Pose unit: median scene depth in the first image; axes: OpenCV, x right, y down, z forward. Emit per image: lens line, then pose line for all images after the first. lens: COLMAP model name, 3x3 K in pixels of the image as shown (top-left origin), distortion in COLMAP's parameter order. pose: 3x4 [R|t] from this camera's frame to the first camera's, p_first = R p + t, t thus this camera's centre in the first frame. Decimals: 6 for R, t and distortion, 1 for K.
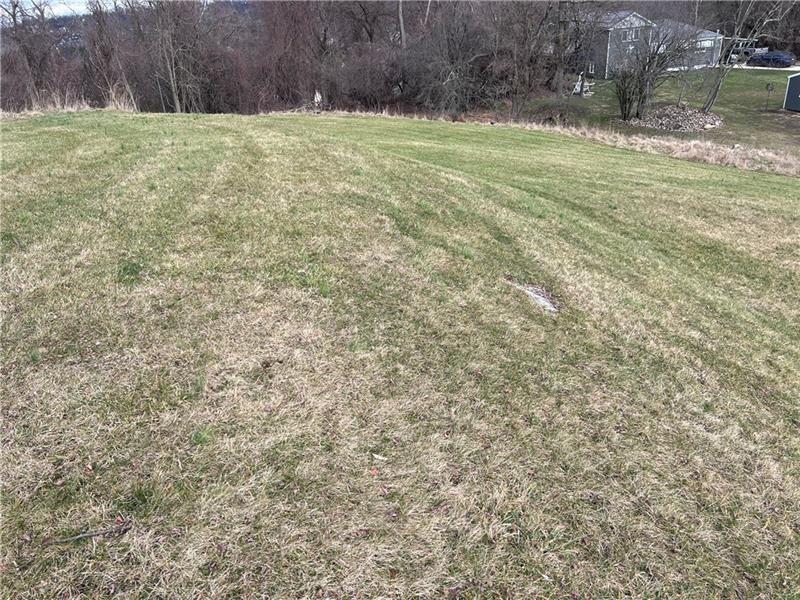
lens RADIAL K [[590.9, 0, 405.9], [0, 590.9, 295.1], [0, 0, 1]] dist [0.065759, -0.080593]
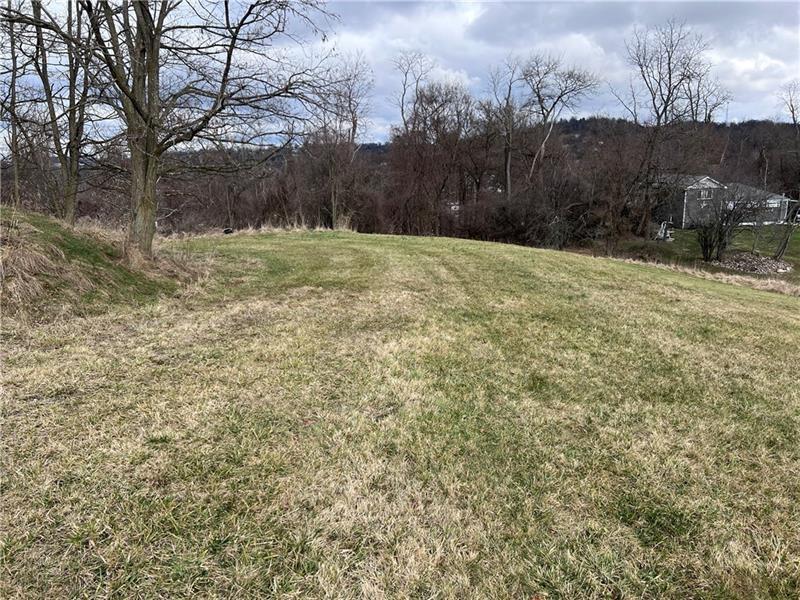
lens RADIAL K [[590.9, 0, 405.9], [0, 590.9, 295.1], [0, 0, 1]] dist [0.065759, -0.080593]
pose [[0.993206, 0.063550, -0.097484, -0.111608], [-0.083225, 0.973424, -0.213354, 0.078414], [0.081334, 0.220017, 0.972099, -0.200154]]
